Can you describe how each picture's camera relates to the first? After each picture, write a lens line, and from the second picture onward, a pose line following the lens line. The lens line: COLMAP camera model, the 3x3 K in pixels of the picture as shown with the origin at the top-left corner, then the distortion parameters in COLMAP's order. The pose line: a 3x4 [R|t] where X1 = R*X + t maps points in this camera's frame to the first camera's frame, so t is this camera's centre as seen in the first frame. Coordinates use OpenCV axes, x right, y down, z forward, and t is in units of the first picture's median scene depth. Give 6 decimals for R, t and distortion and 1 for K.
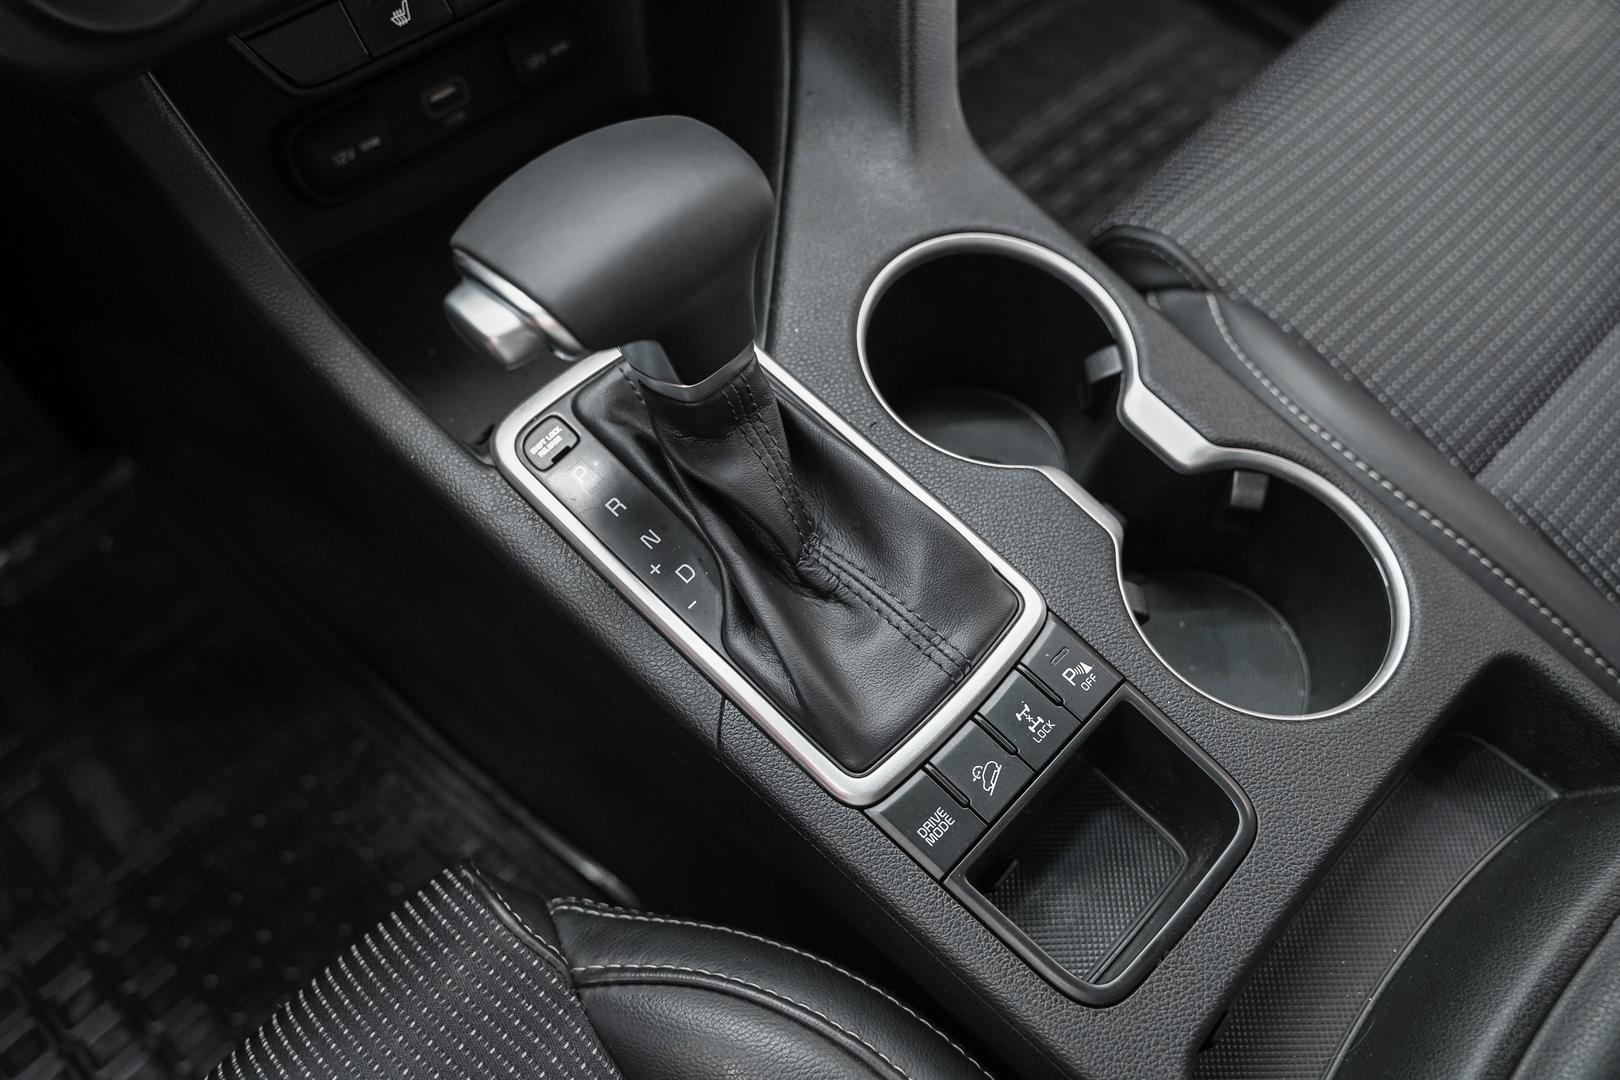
lens RADIAL K [[1305.8, 0, 797.4], [0, 1305.8, 538.6], [0, 0, 1]] dist [-0.011007, -0.006760]
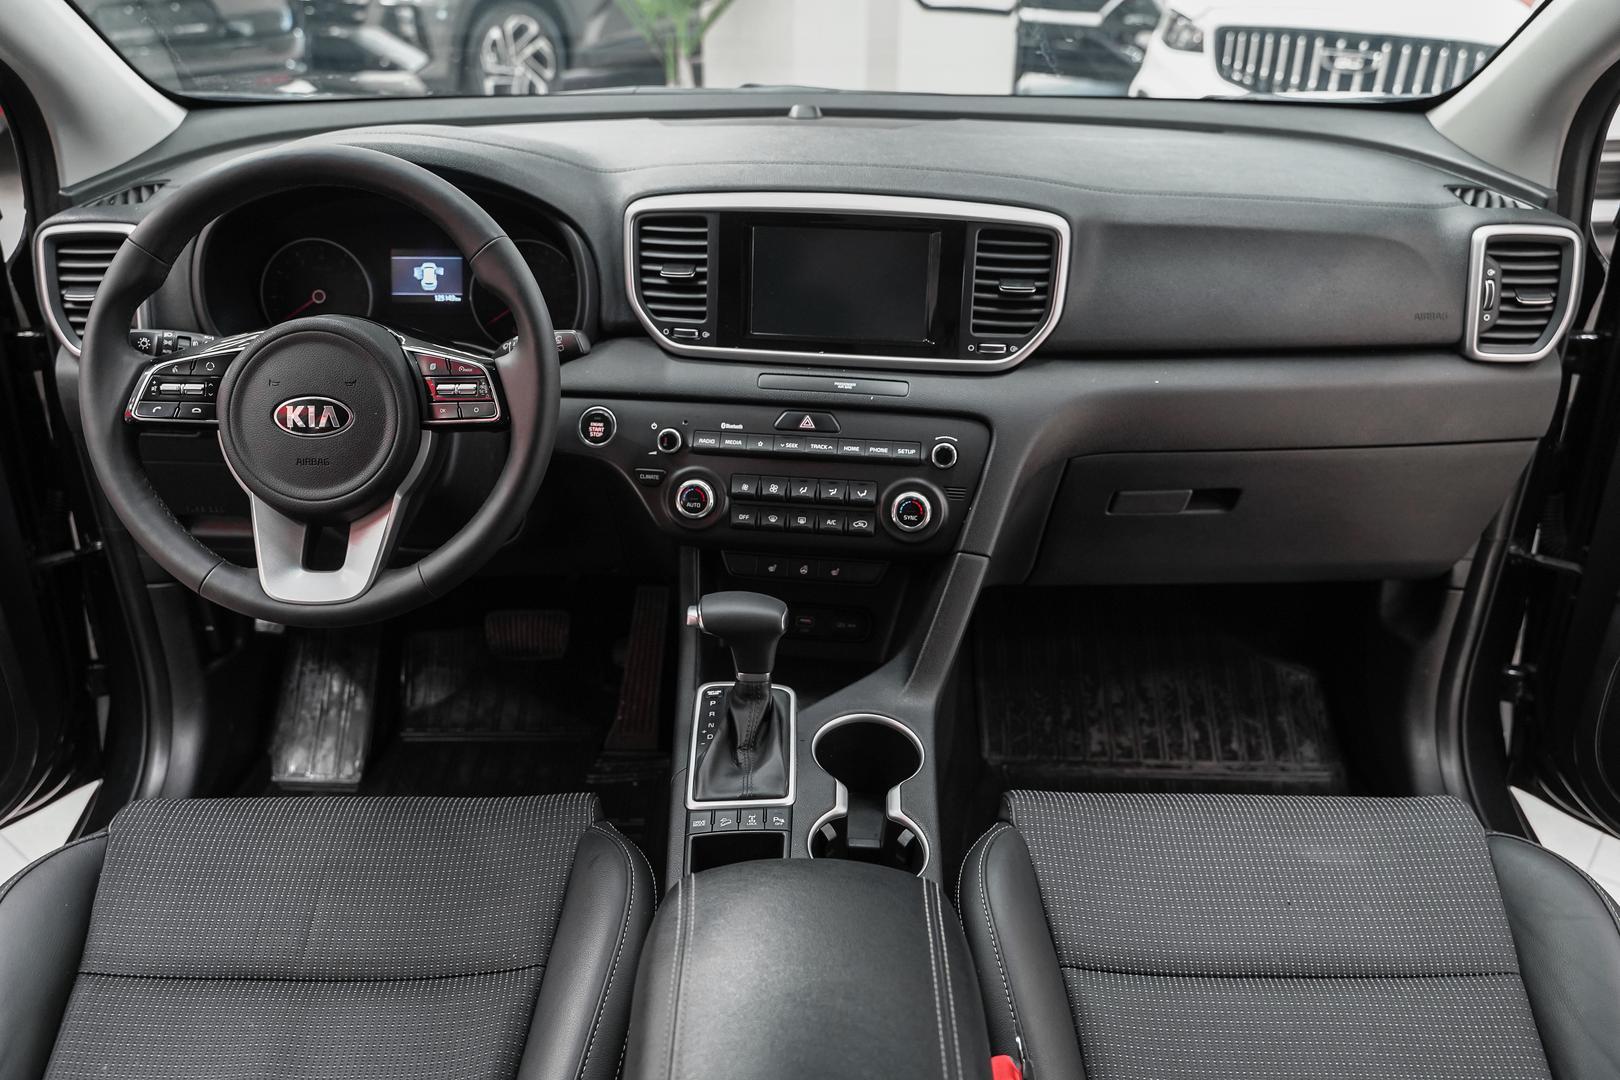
lens RADIAL K [[1305.8, 0, 797.4], [0, 1305.8, 538.6], [0, 0, 1]] dist [-0.011007, -0.006760]
pose [[0.694683, 0.307621, -0.650219, 1.771749], [-0.625986, 0.703827, -0.335810, 0.561165], [0.354340, 0.640310, 0.681503, -1.163228]]
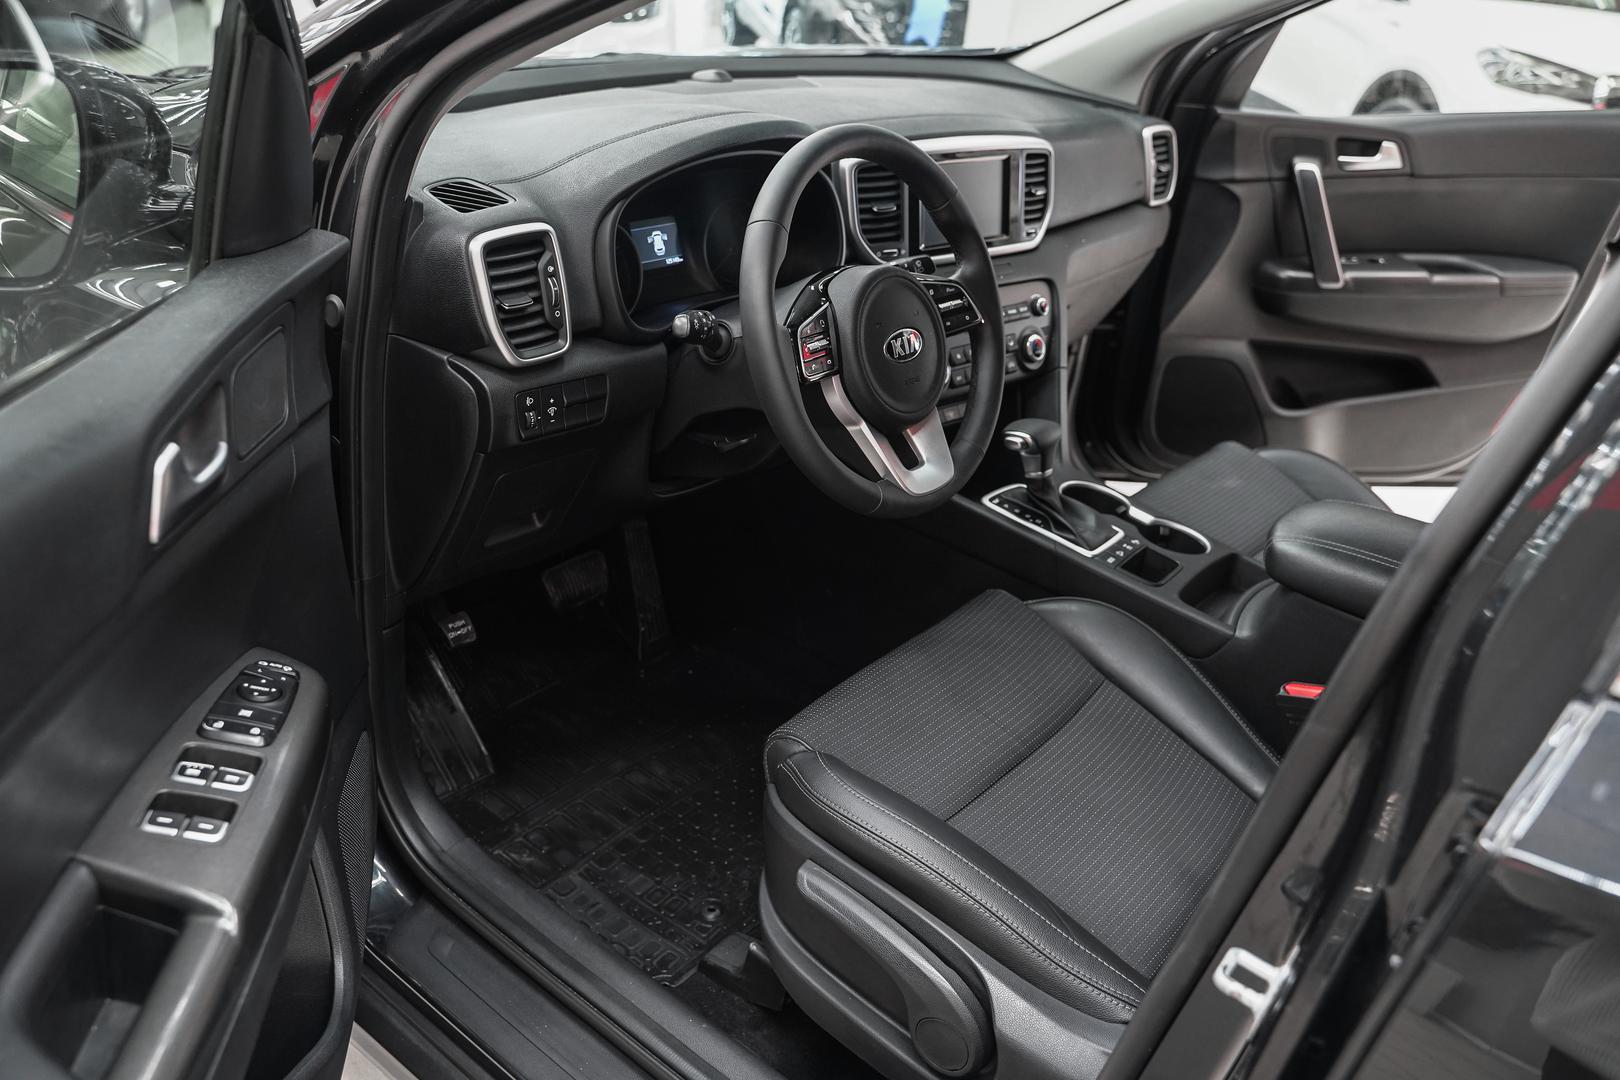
lens RADIAL K [[1305.8, 0, 797.4], [0, 1305.8, 538.6], [0, 0, 1]] dist [-0.011007, -0.006760]
pose [[0.992586, 0.035404, 0.116277, -1.314193], [0.035989, 0.828137, -0.559369, 2.339476], [-0.116097, 0.559406, 0.820723, -2.261380]]
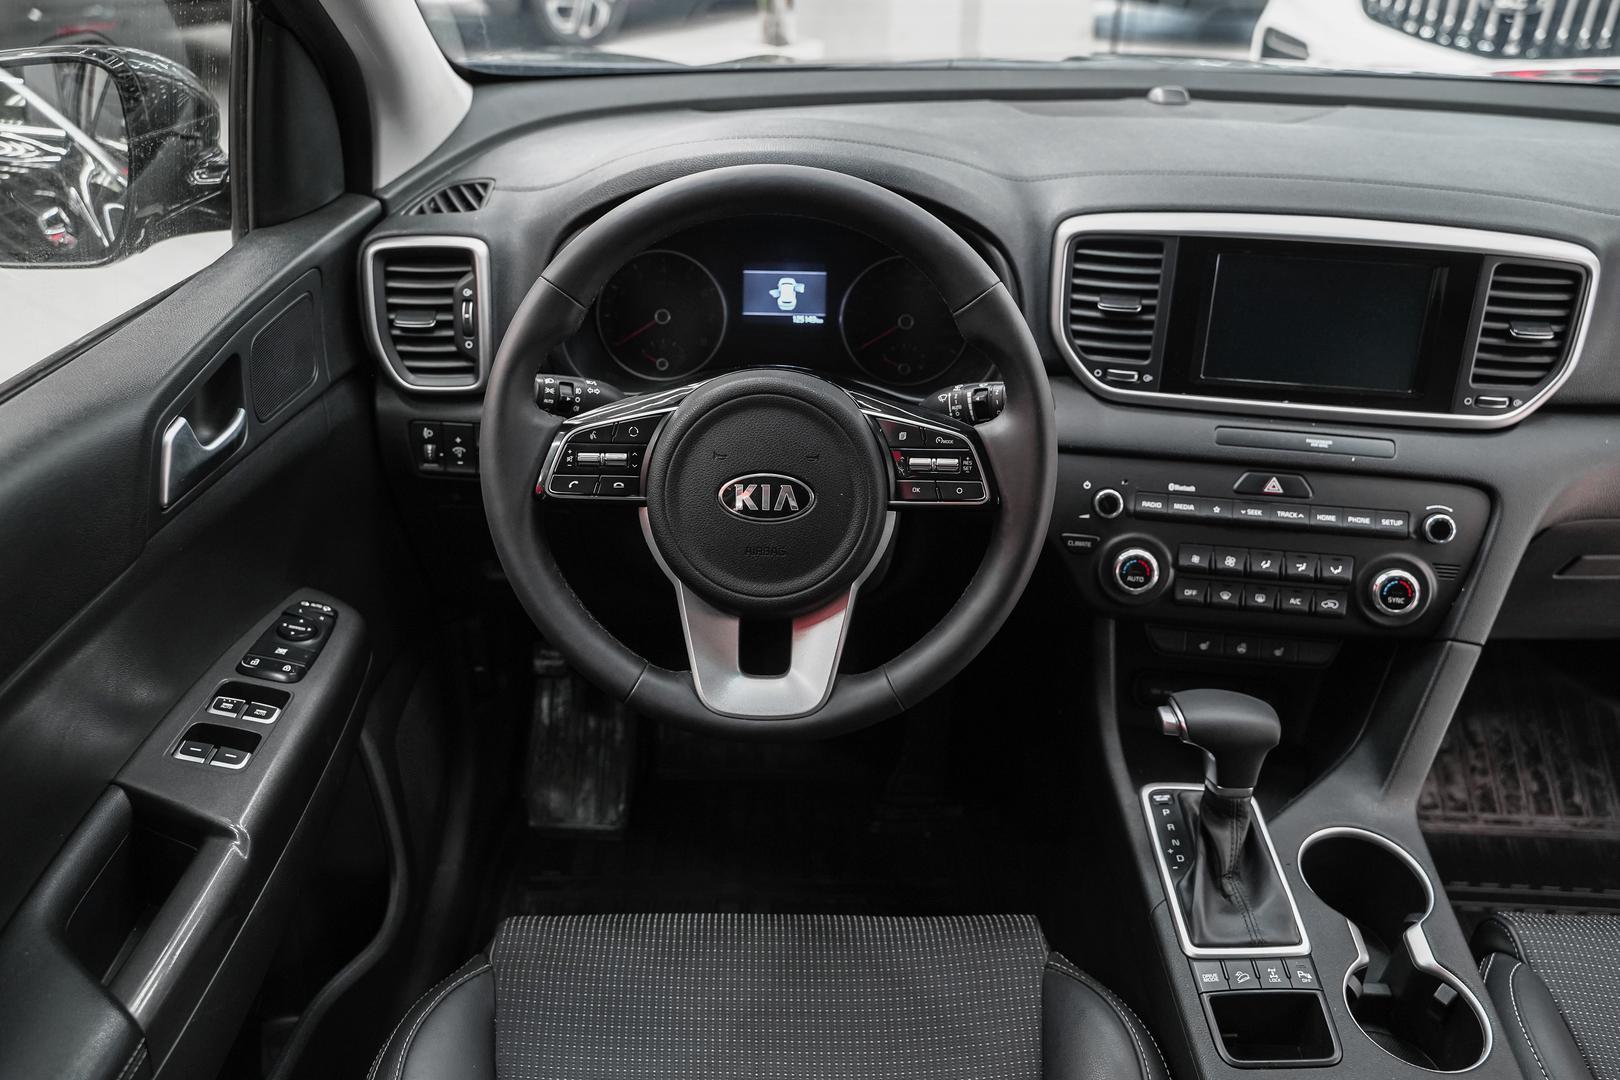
lens RADIAL K [[1305.8, 0, 797.4], [0, 1305.8, 538.6], [0, 0, 1]] dist [-0.011007, -0.006760]
pose [[0.688037, 0.355152, -0.632829, 0.762210], [-0.636315, 0.714505, -0.290837, 0.772096], [0.348868, 0.602785, 0.717594, -1.391545]]
